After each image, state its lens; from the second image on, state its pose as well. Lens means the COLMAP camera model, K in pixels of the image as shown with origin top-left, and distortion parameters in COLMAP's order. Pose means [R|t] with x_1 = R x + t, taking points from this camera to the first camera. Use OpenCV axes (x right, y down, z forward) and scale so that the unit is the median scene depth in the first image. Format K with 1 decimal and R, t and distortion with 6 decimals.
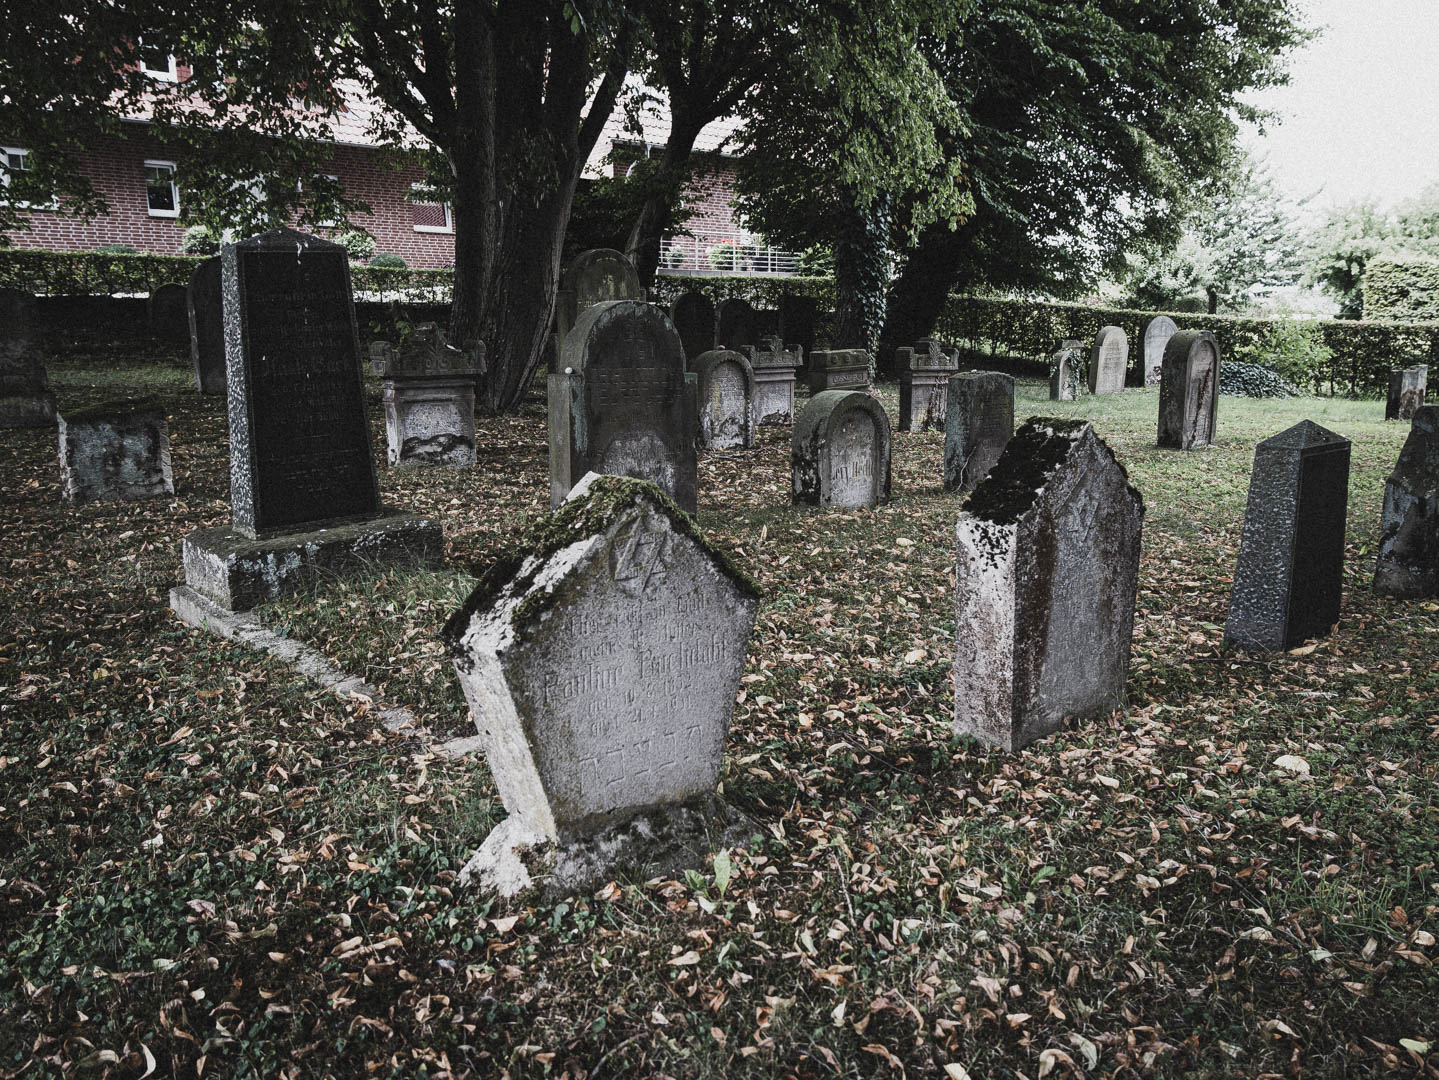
lens RADIAL K [[1070.0, 0, 728.4], [0, 1070.0, 532.0], [0, 0, 1]] dist [0.021662, -0.002349]
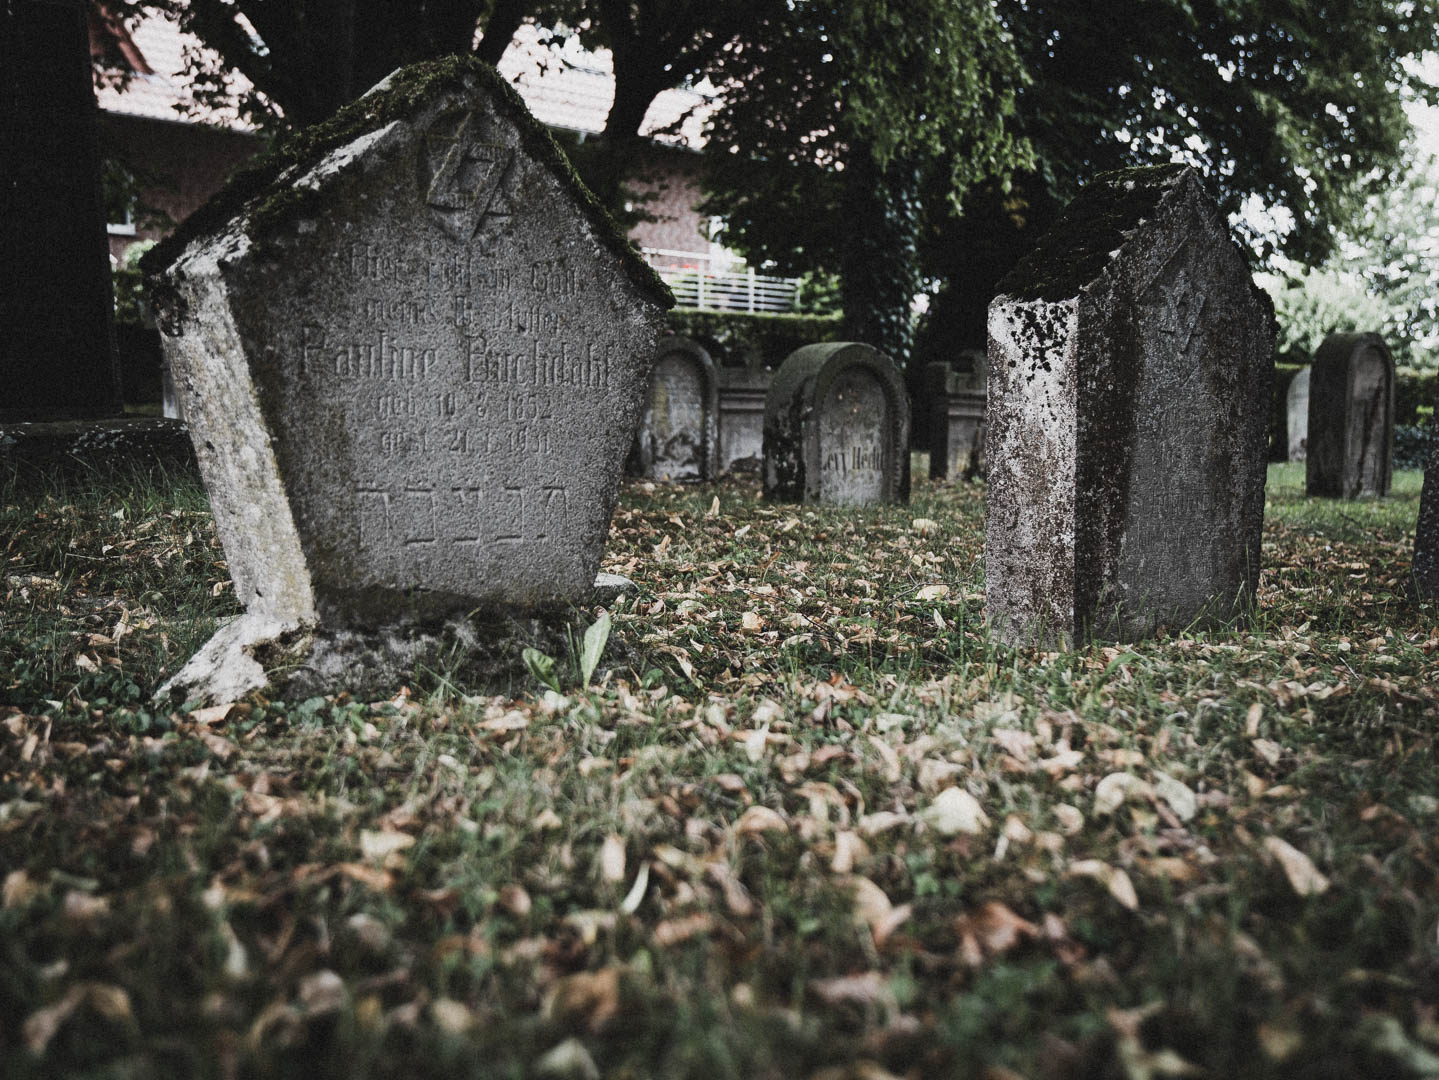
lens RADIAL K [[1549.1, 0, 716.9], [0, 1549.1, 538.6], [0, 0, 1]] dist [0.062190, 0.000000]
pose [[0.999735, 0.017308, 0.015157, 0.037245], [-0.015489, 0.993494, -0.112827, 0.237623], [-0.017011, 0.112563, 0.993499, 0.082138]]
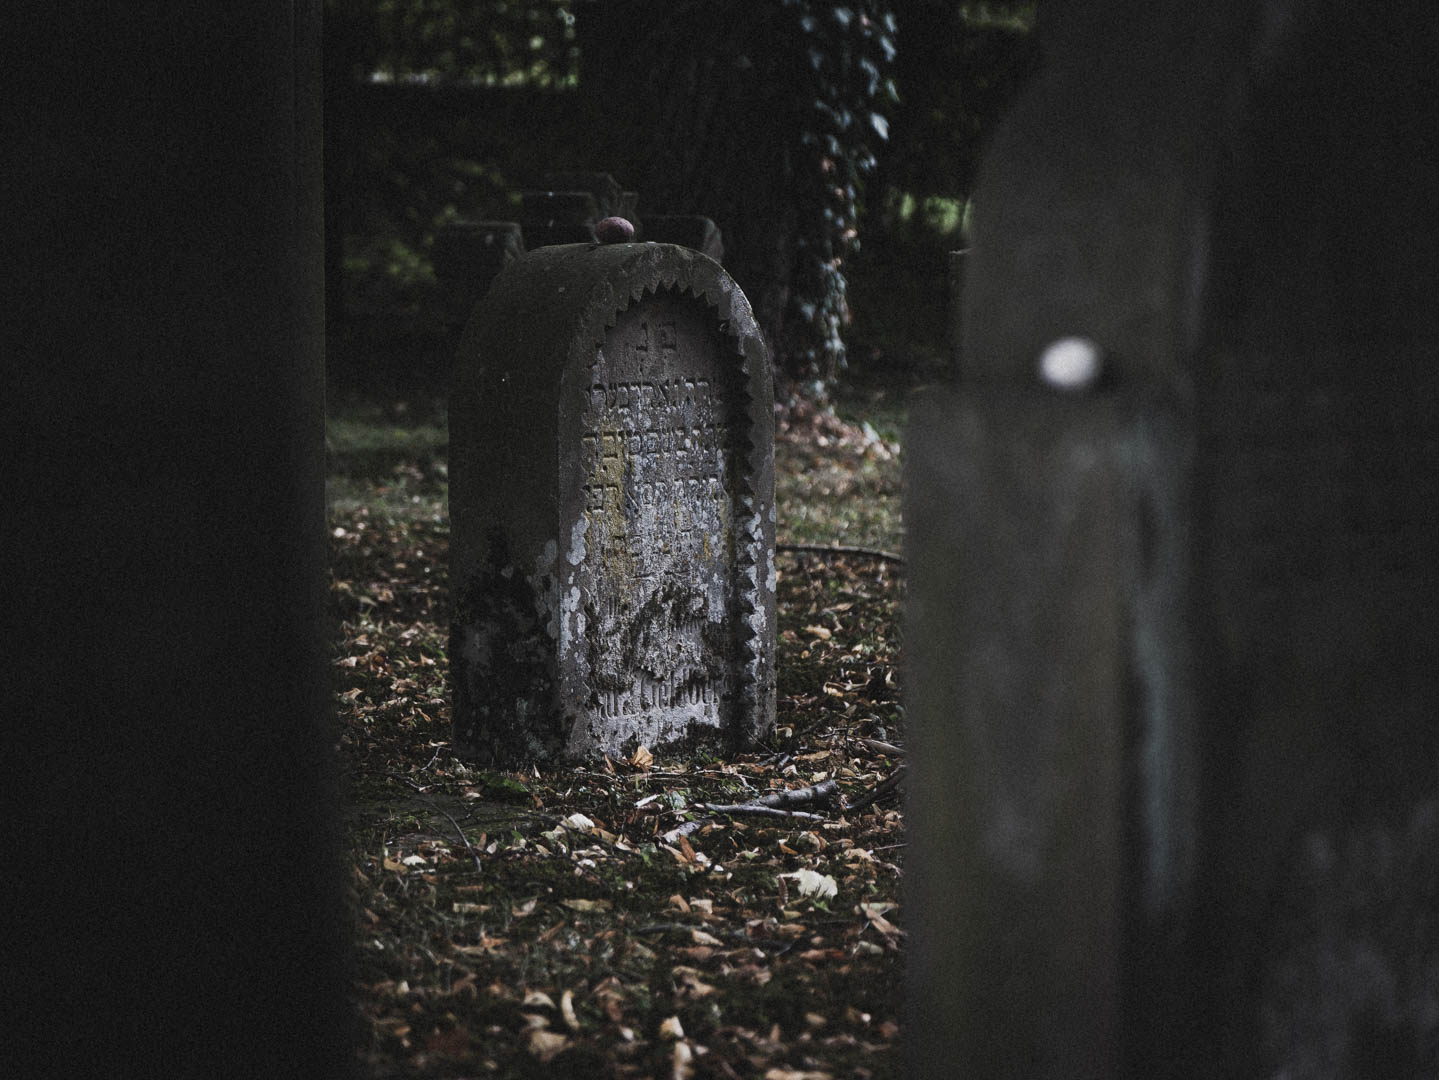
lens RADIAL K [[4509.5, 0, 719.5], [0, 4509.5, 541.2], [0, 0, 1]] dist [0.067032, 0.000000]
pose [[0.973490, -0.015835, 0.228181, -0.582097], [0.039491, 0.994255, -0.099486, -0.119117], [-0.225295, 0.105859, 0.968523, 0.739134]]
